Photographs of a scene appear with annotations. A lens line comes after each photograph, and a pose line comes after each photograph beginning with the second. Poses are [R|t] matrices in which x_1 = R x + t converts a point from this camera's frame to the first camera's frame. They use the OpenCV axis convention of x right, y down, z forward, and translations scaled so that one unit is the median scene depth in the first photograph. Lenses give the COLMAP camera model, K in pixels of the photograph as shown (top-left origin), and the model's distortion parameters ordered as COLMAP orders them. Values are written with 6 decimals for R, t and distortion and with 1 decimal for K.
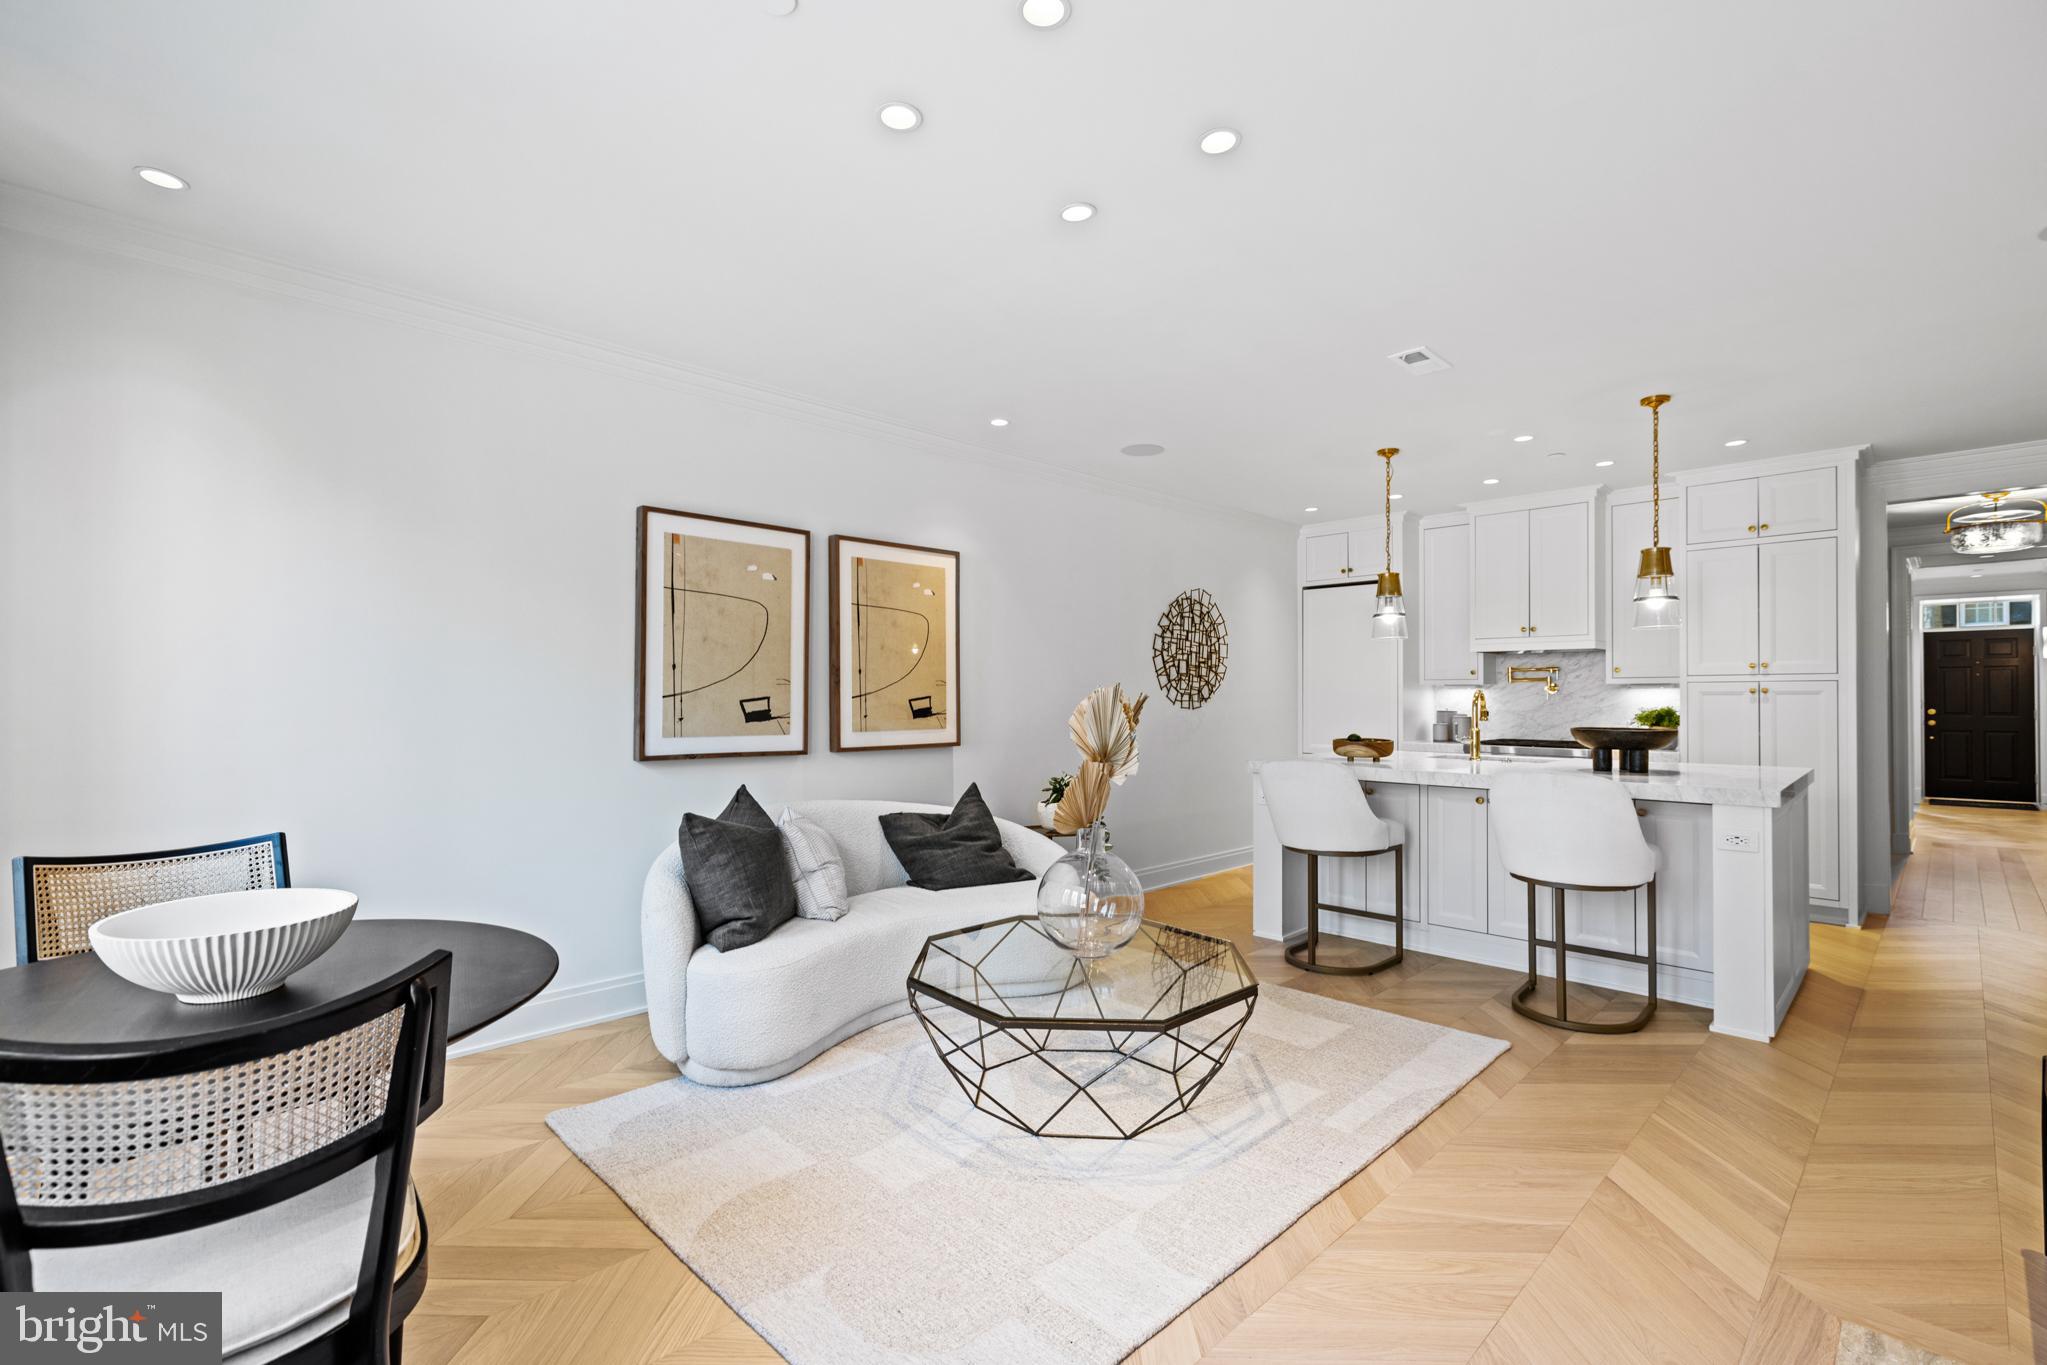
lens RADIAL K [[899.1, 0, 1017.4], [0, 899.1, 700.7], [0, 0, 1]] dist [0.002693, 0.001933]
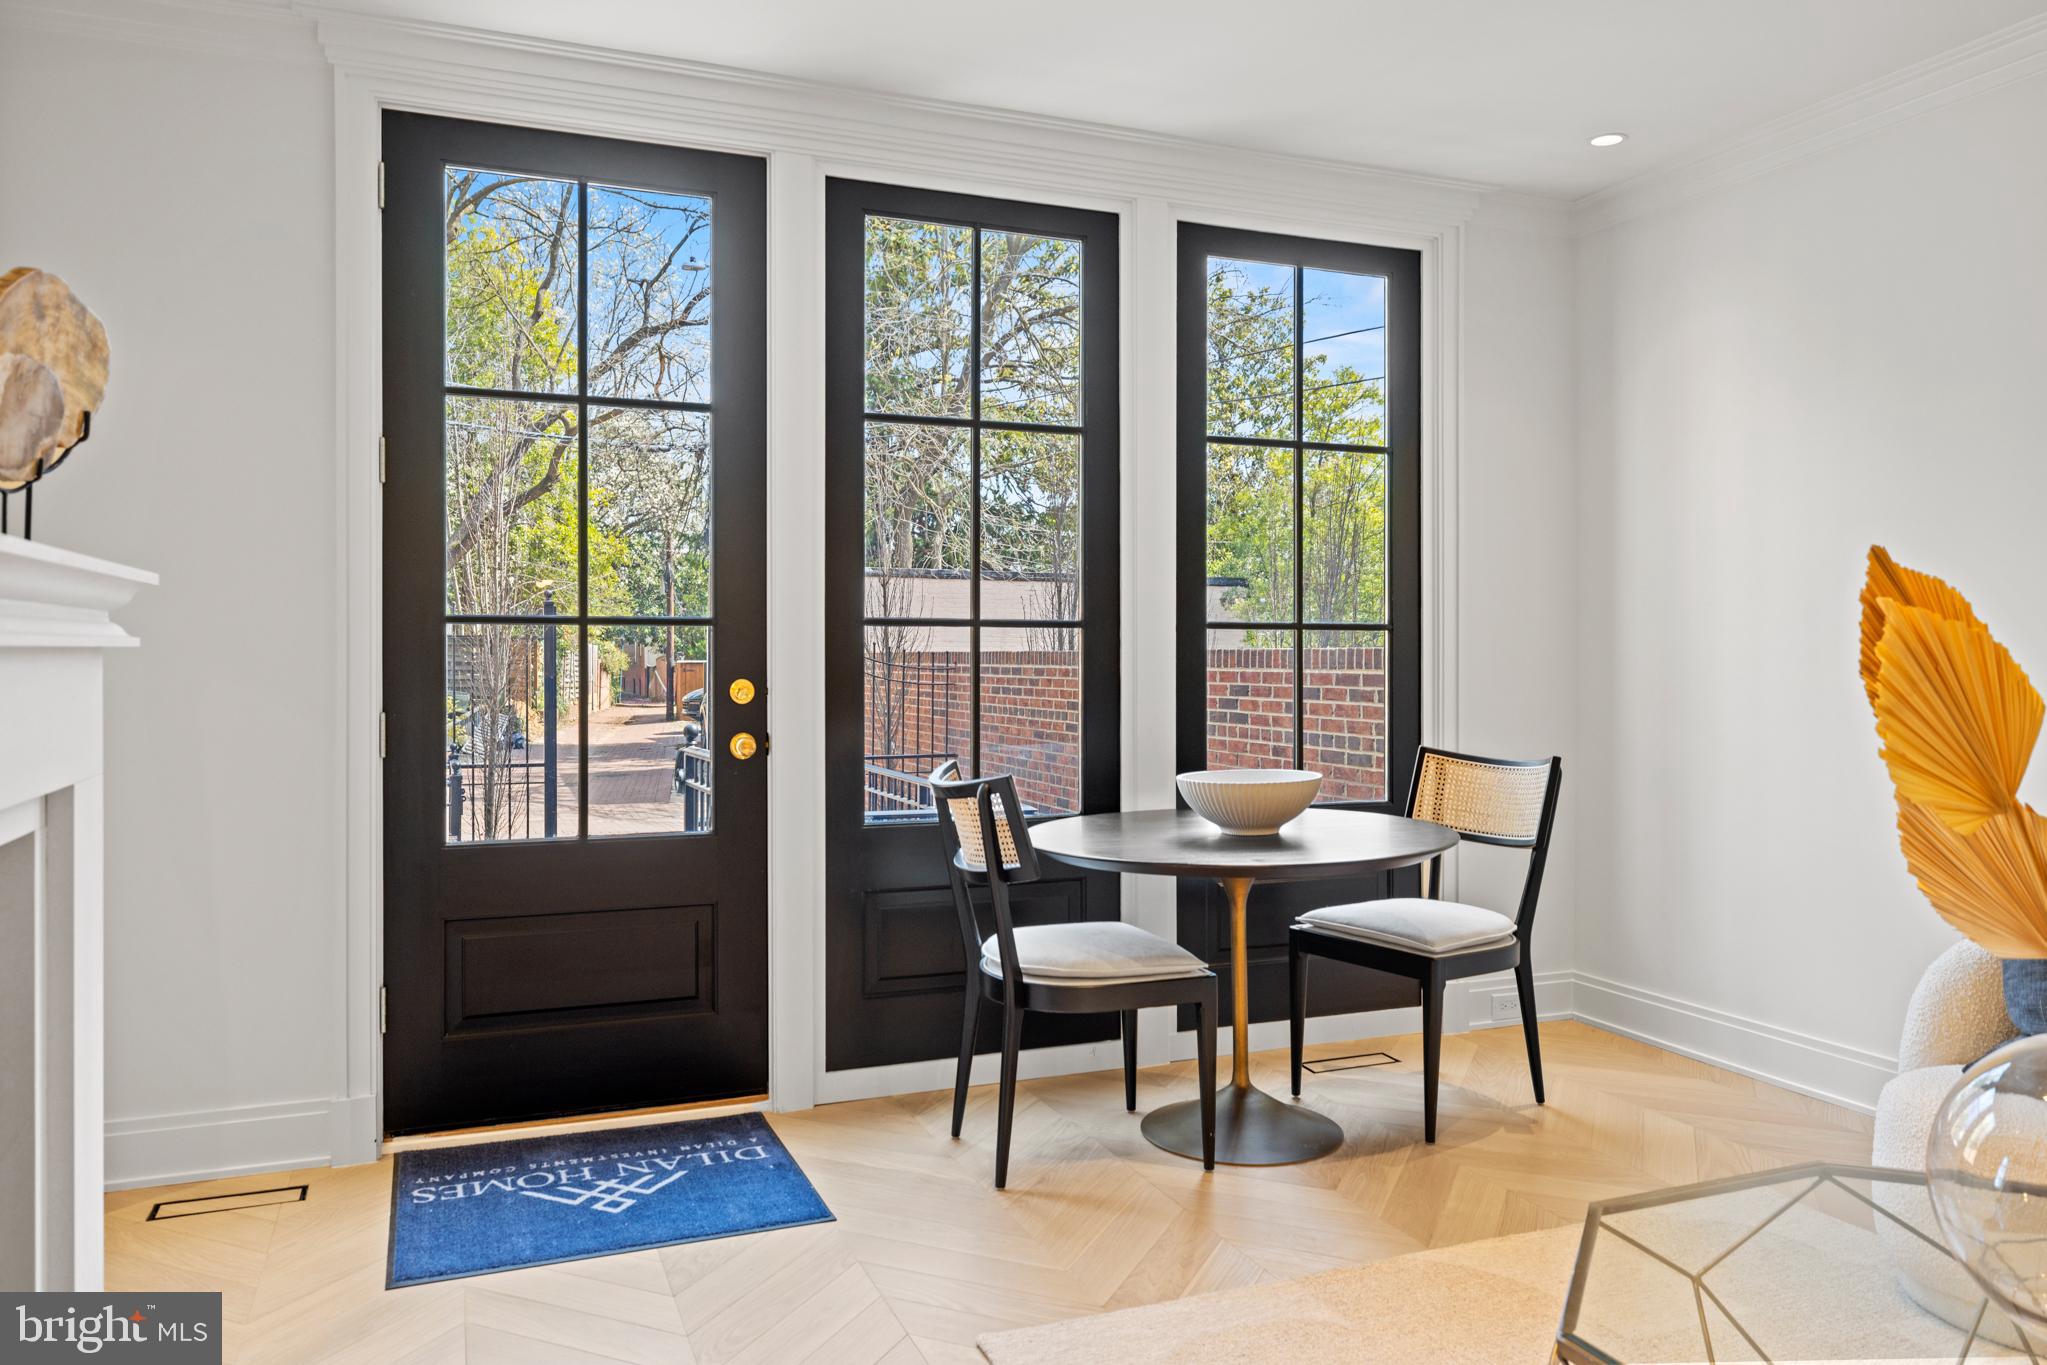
lens RADIAL K [[1475.9, 0, 1031.1], [0, 1475.9, 655.0], [0, 0, 1]] dist [-0.001077, -0.001451]
pose [[-0.374023, -0.000245, -0.927419, 0.443037], [-0.005261, 0.999984, 0.001857, 0.014853], [0.927405, 0.005573, -0.374018, 0.491725]]
